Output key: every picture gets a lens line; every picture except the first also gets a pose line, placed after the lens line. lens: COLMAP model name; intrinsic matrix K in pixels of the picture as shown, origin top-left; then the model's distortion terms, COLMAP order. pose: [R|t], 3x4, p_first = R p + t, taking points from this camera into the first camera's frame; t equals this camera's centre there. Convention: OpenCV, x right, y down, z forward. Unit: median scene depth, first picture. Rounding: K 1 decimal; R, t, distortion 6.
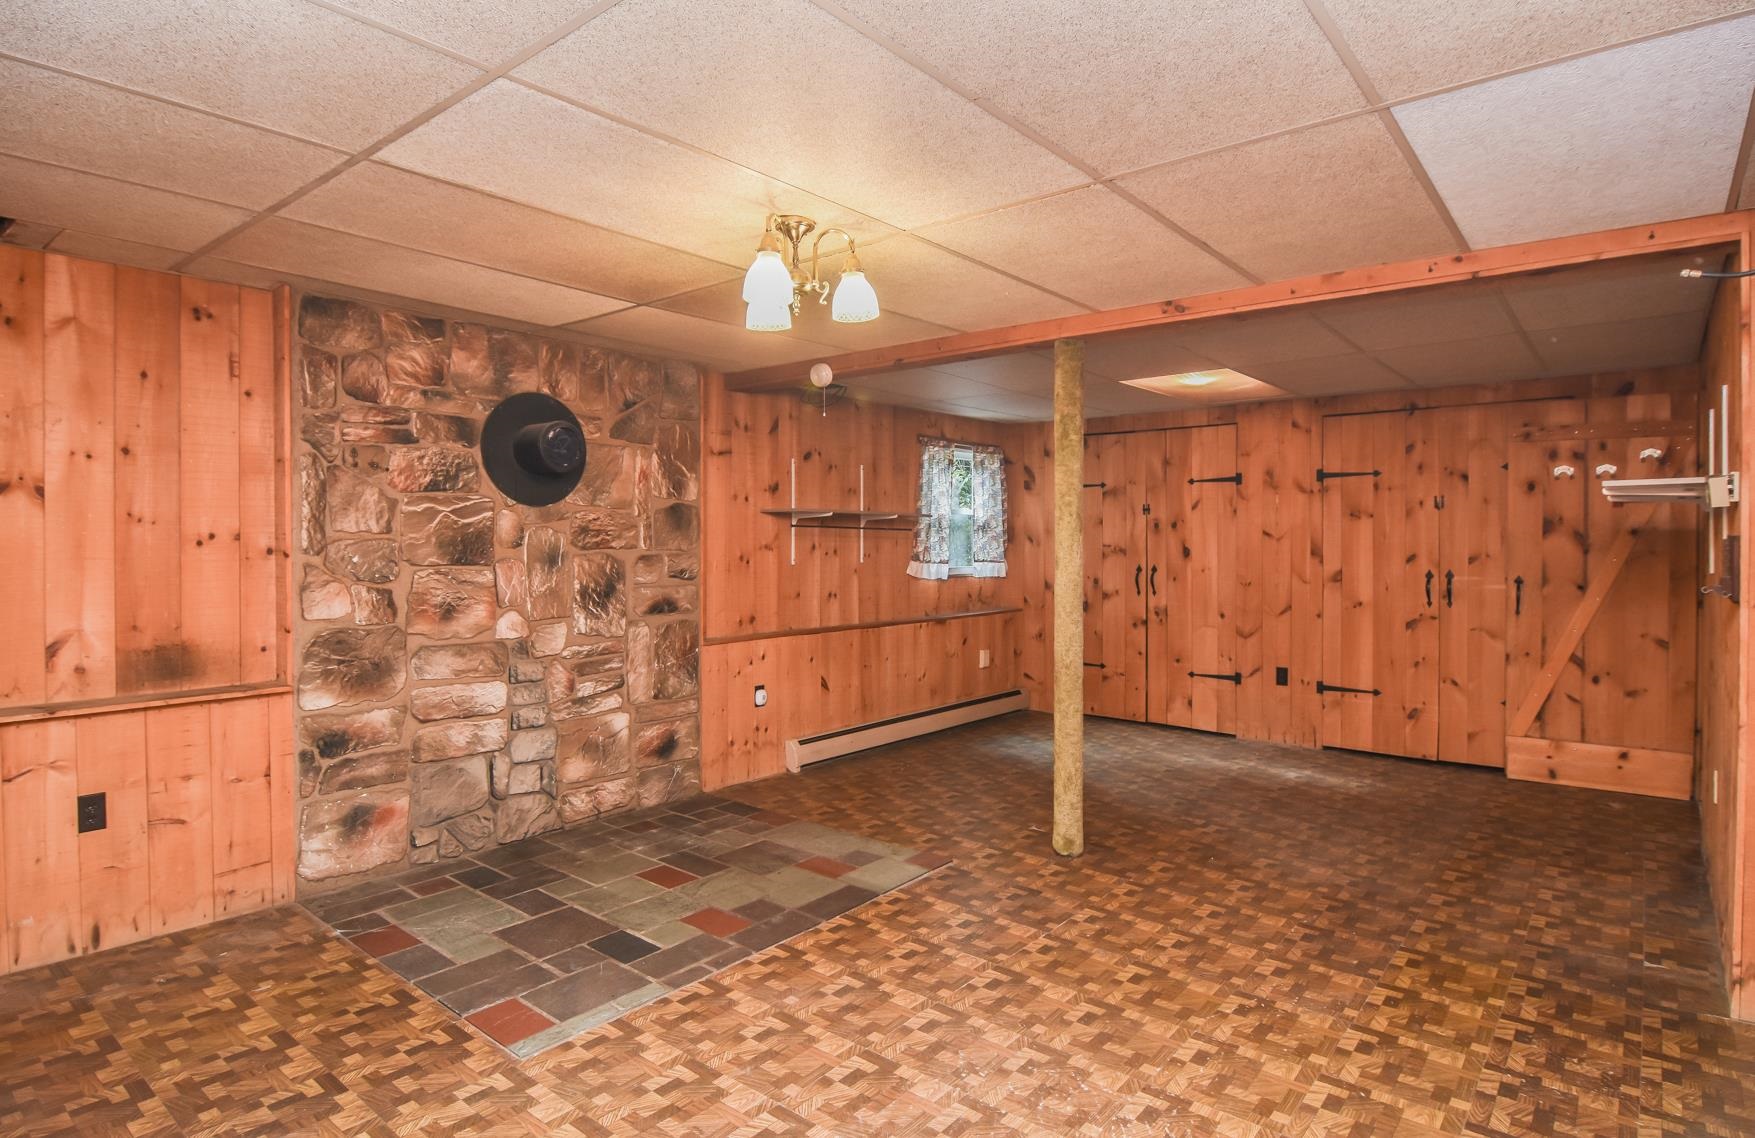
lens RADIAL K [[935.3, 0, 882.7], [0, 935.3, 550.9], [0, 0, 1]] dist [-0.002889, -0.013279]
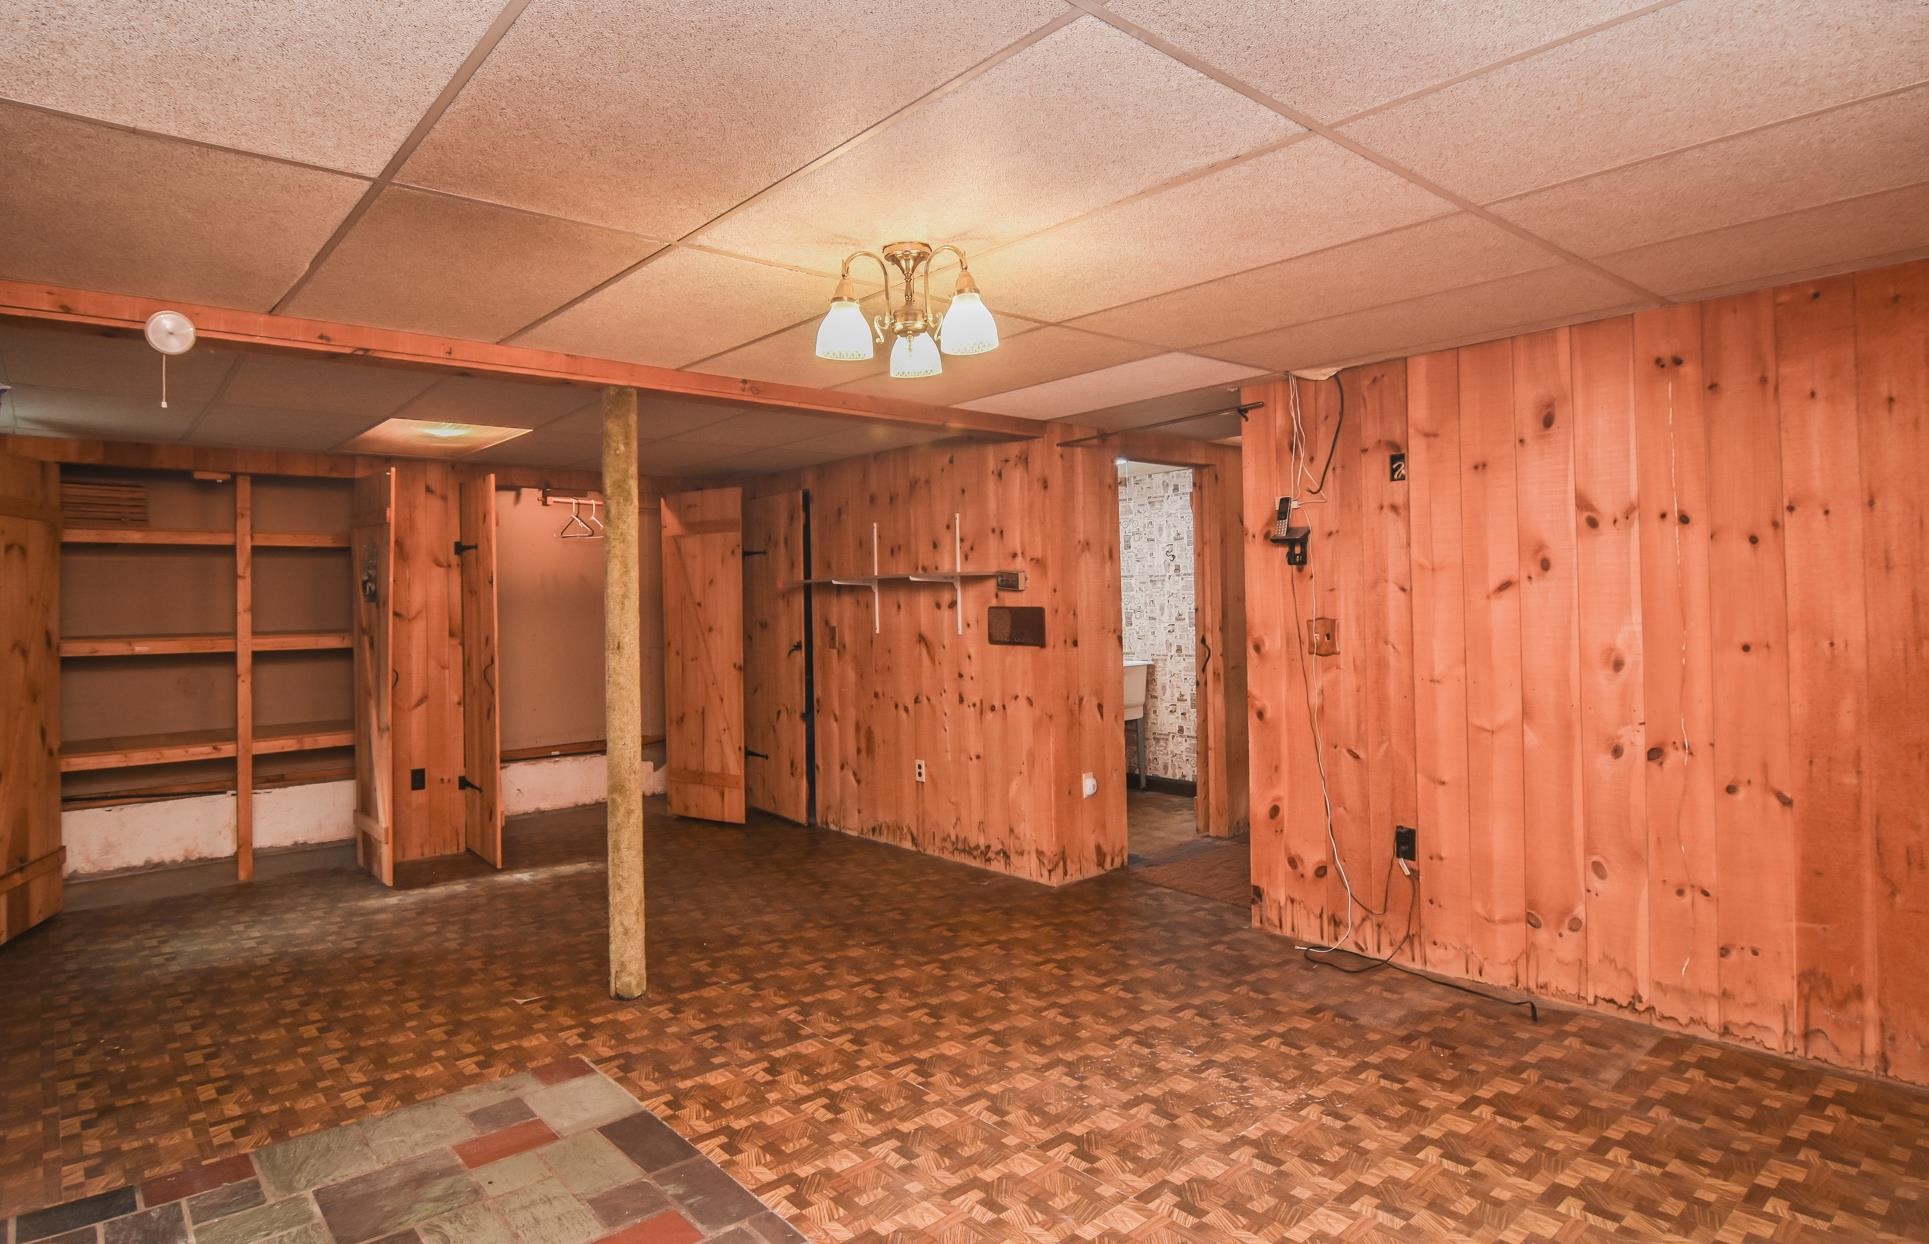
lens RADIAL K [[1060.2, 0, 934.6], [0, 1060.2, 578.8], [0, 0, 1]] dist [-0.002598, -0.016741]
pose [[0.177136, 0.016320, 0.984051, -0.882698], [0.032668, 0.999214, -0.022452, -0.025310], [-0.983644, 0.036124, 0.176464, 0.697646]]
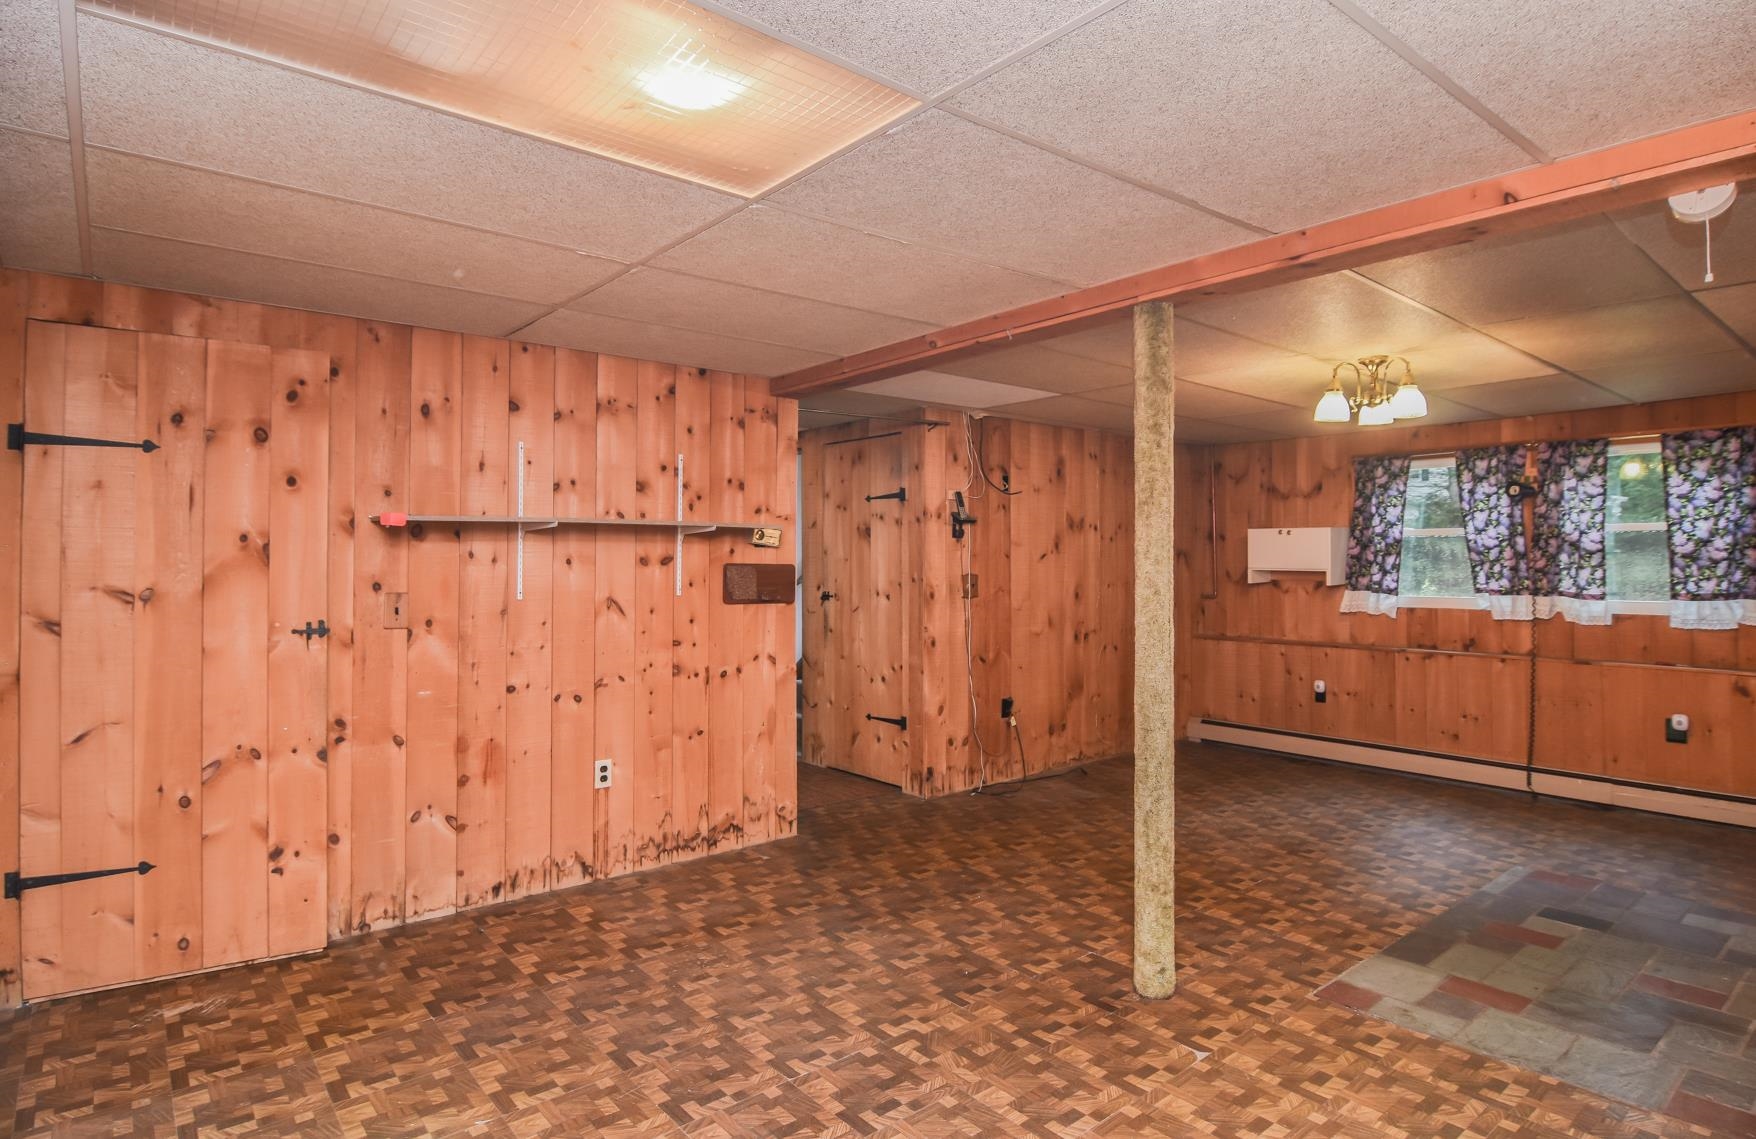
lens RADIAL K [[935.9, 0, 883.2], [0, 935.9, 551.4], [0, 0, 1]] dist [-0.002889, -0.013279]
pose [[-0.982269, 0.000527, 0.187479, 0.344236], [0.000622, 1.000000, 0.000450, -0.034498], [-0.187478, 0.000559, -0.982269, 2.251218]]
